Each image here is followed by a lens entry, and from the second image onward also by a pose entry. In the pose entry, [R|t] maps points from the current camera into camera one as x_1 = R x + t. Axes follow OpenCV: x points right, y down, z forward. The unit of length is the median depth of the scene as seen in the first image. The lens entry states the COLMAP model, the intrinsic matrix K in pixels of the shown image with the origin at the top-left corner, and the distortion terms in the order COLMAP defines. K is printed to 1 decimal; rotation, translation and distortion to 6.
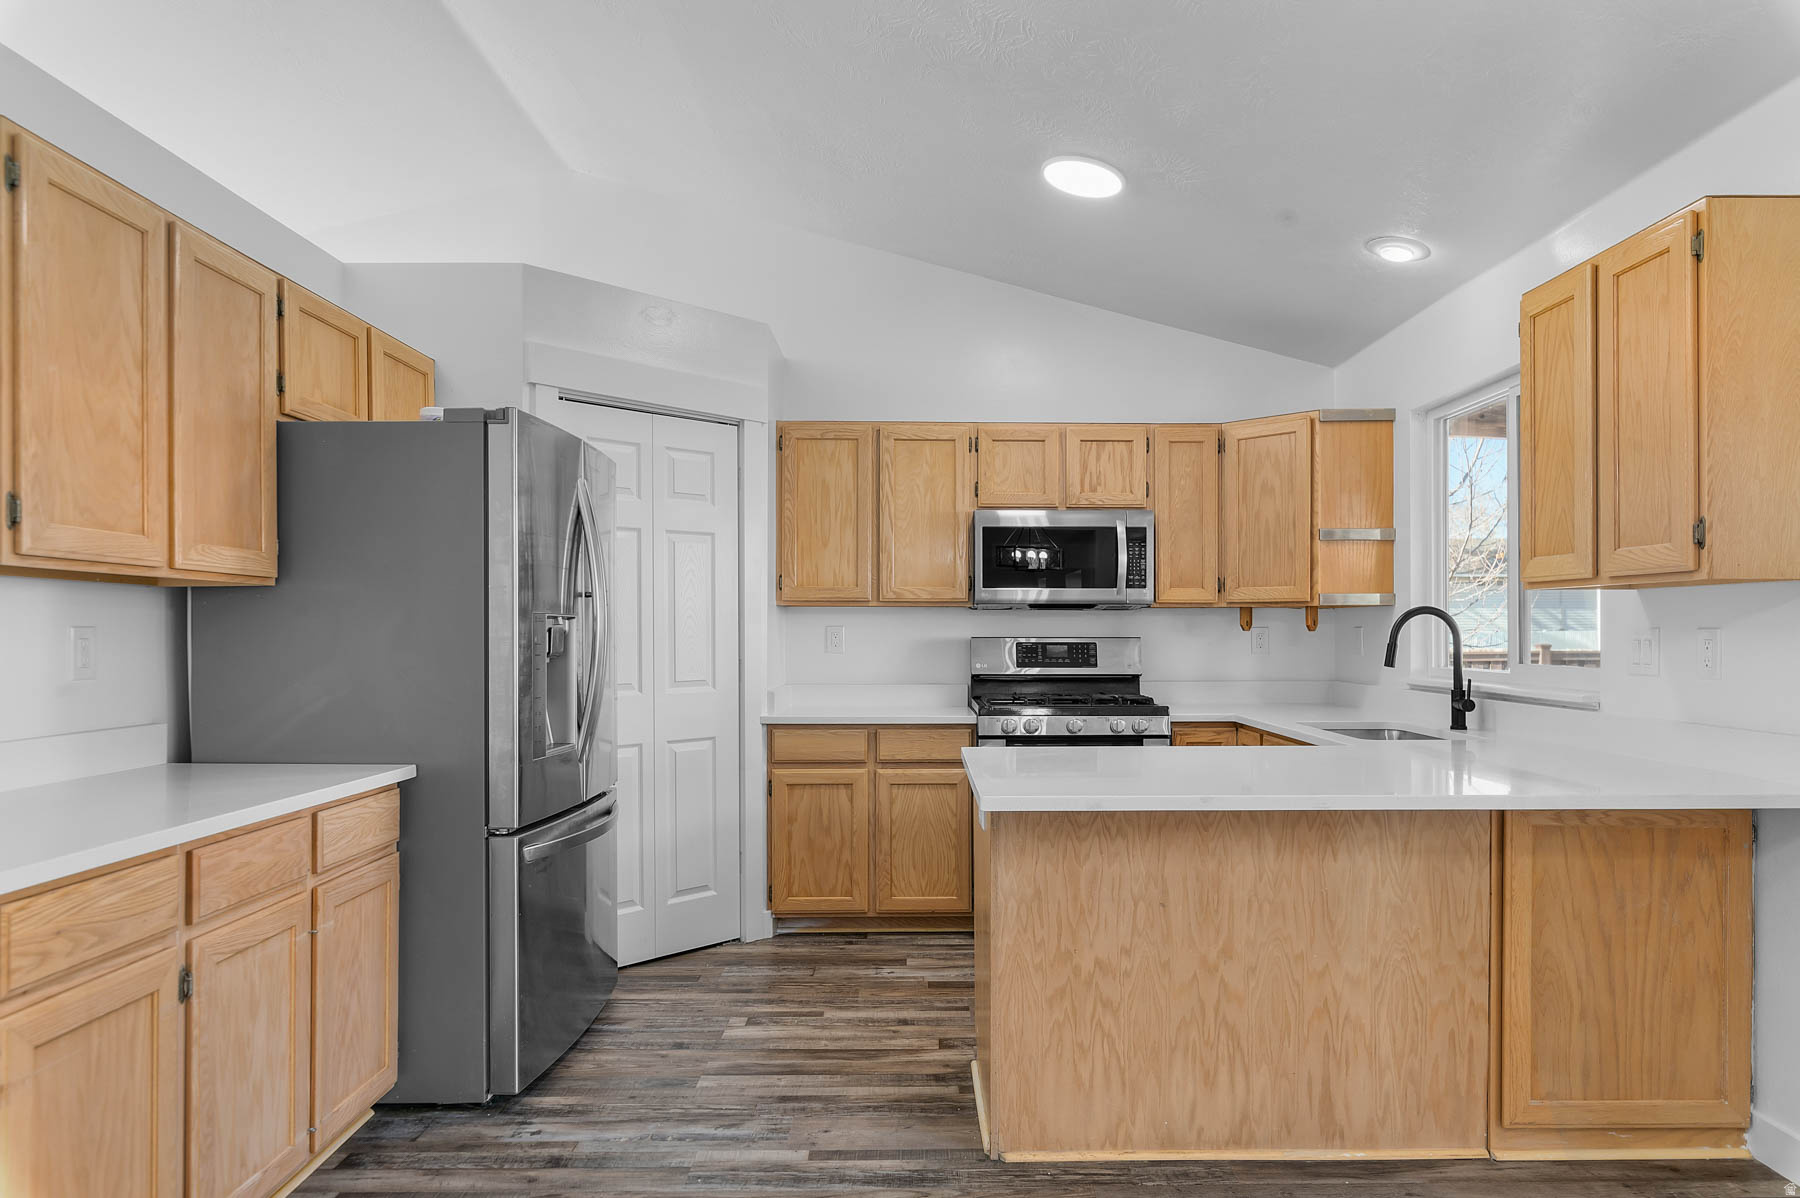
lens RADIAL K [[1084.9, 0, 949.1], [0, 1084.9, 626.8], [0, 0, 1]] dist [0.003539, -0.000303]
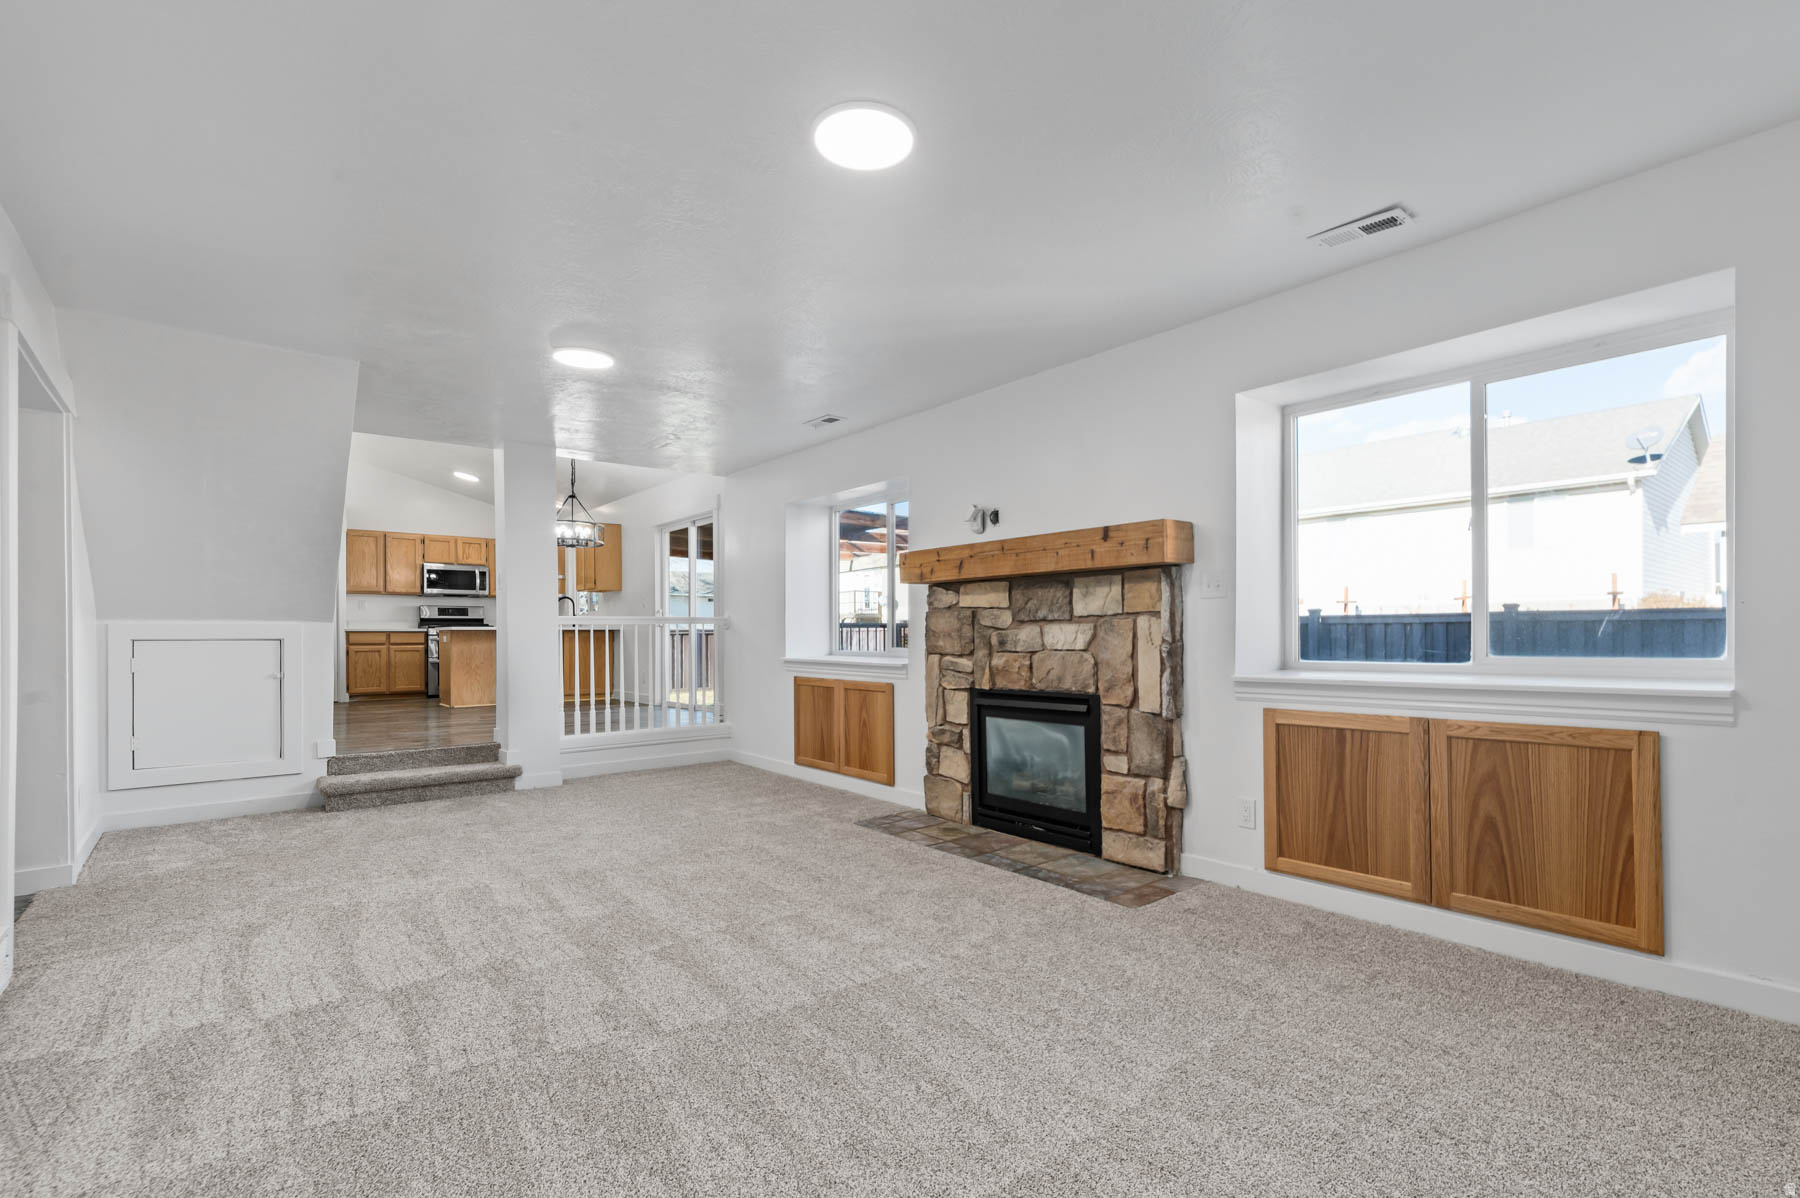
lens RADIAL K [[787.4, 0, 911.8], [0, 787.4, 633.6], [0, 0, 1]] dist [-0.002485, 0.000118]
pose [[0.778631, -0.004021, 0.627469, -0.366884], [0.000650, 0.999984, 0.005602, 0.098265], [-0.627482, -0.003954, 0.778621, -1.965749]]
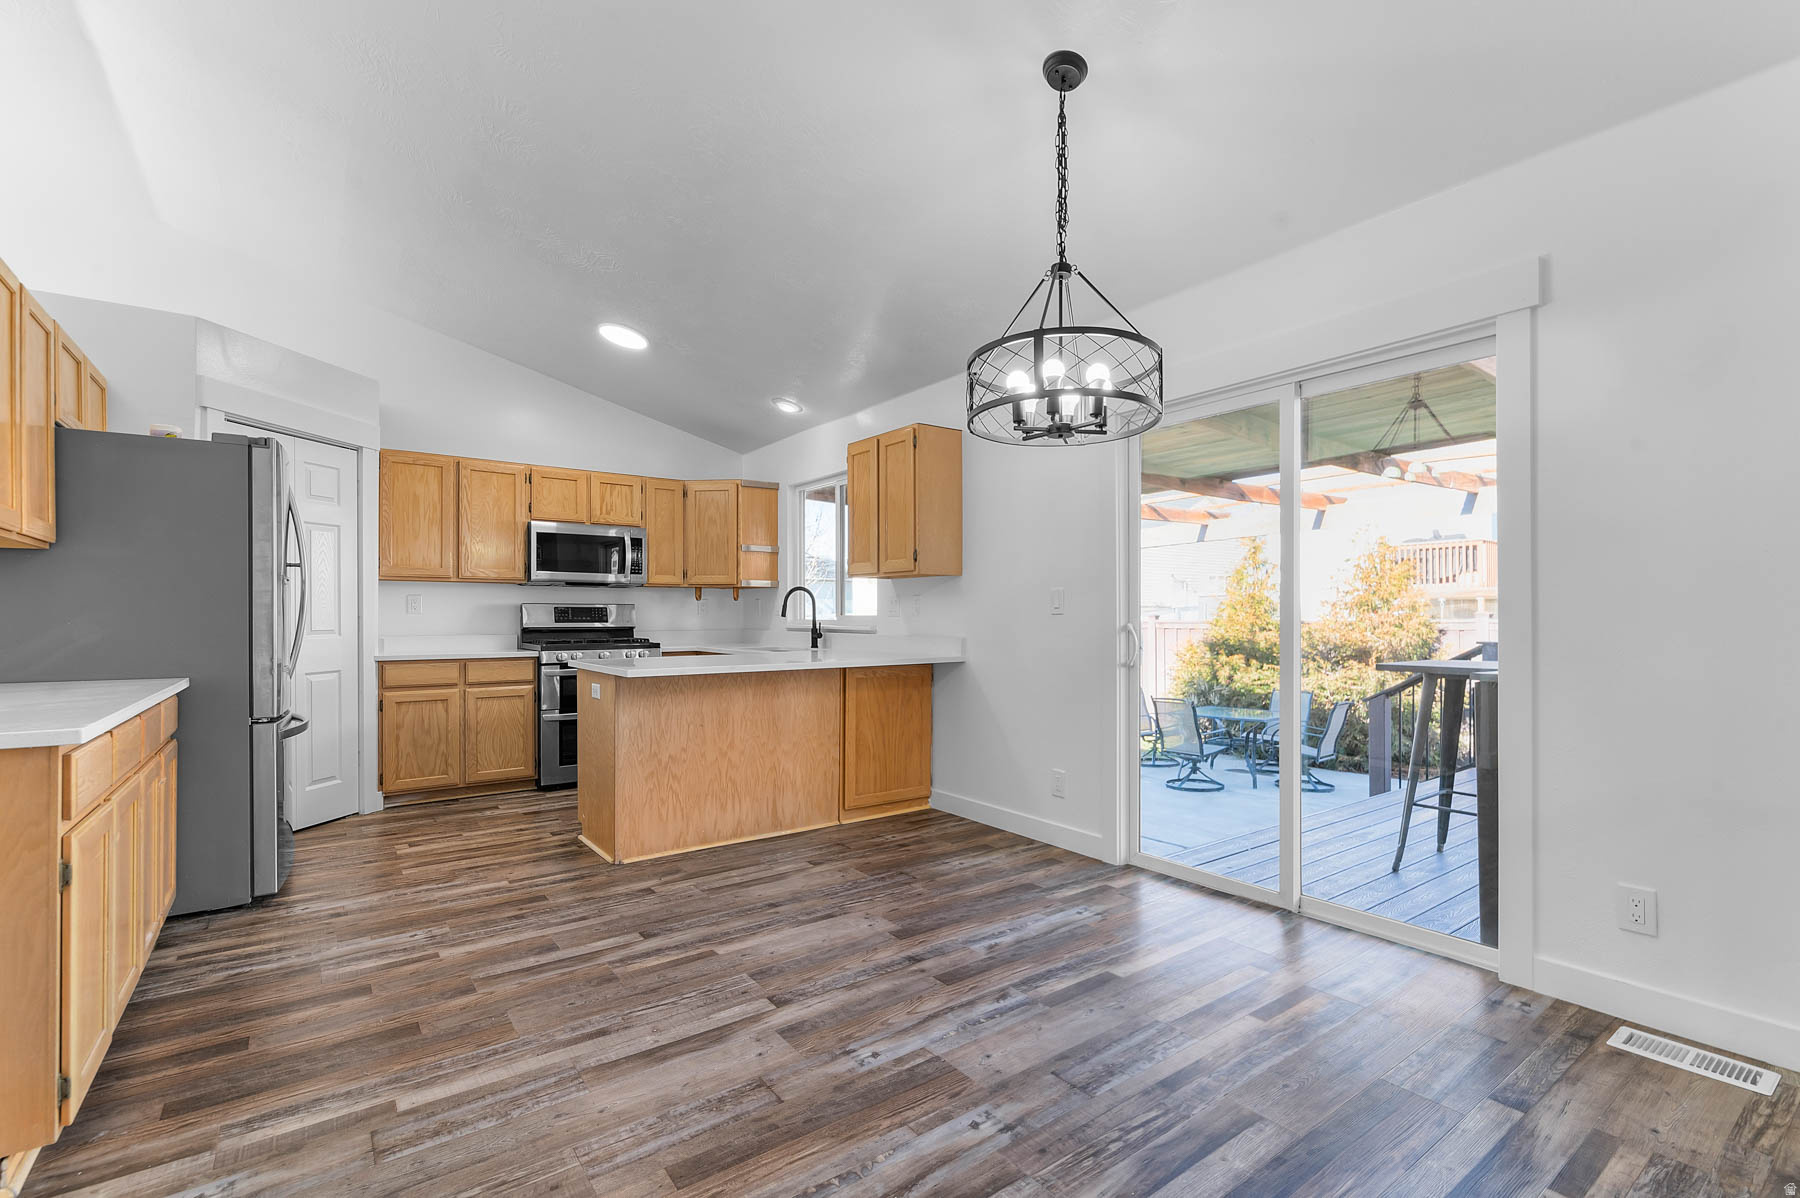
lens RADIAL K [[797.7, 0, 915.5], [0, 797.7, 610.4], [0, 0, 1]] dist [-0.001263, -0.000835]
pose [[0.813329, 0.003059, 0.581796, -0.236834], [-0.001665, 0.999994, -0.002930, 0.028480], [-0.581802, 0.001414, 0.813330, -0.310408]]
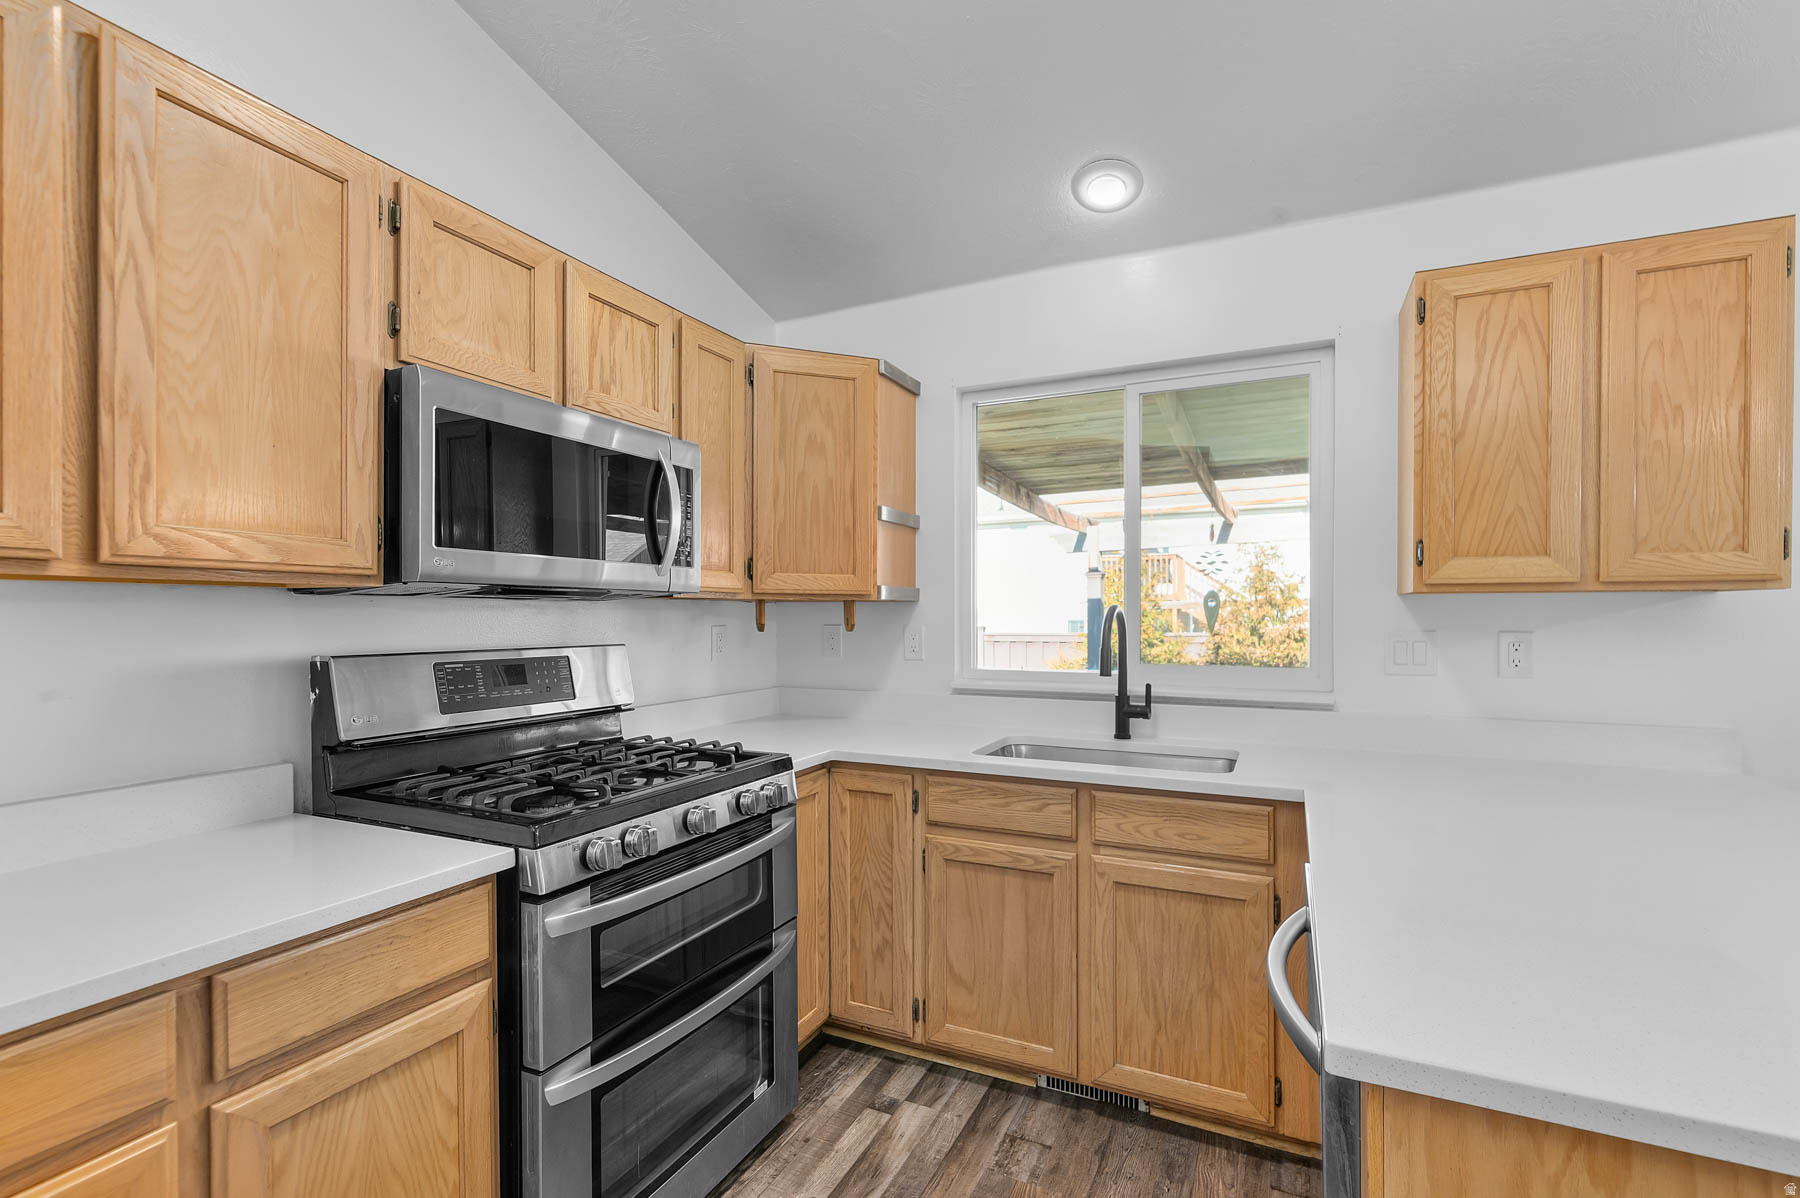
lens RADIAL K [[787.4, 0, 908.4], [0, 787.4, 614.8], [0, 0, 1]] dist [-0.002485, 0.000118]
pose [[0.450940, 0.000505, 0.892554, -0.205271], [-0.002281, 0.999997, 0.000586, -0.010579], [-0.892551, -0.002300, 0.450940, 0.839992]]
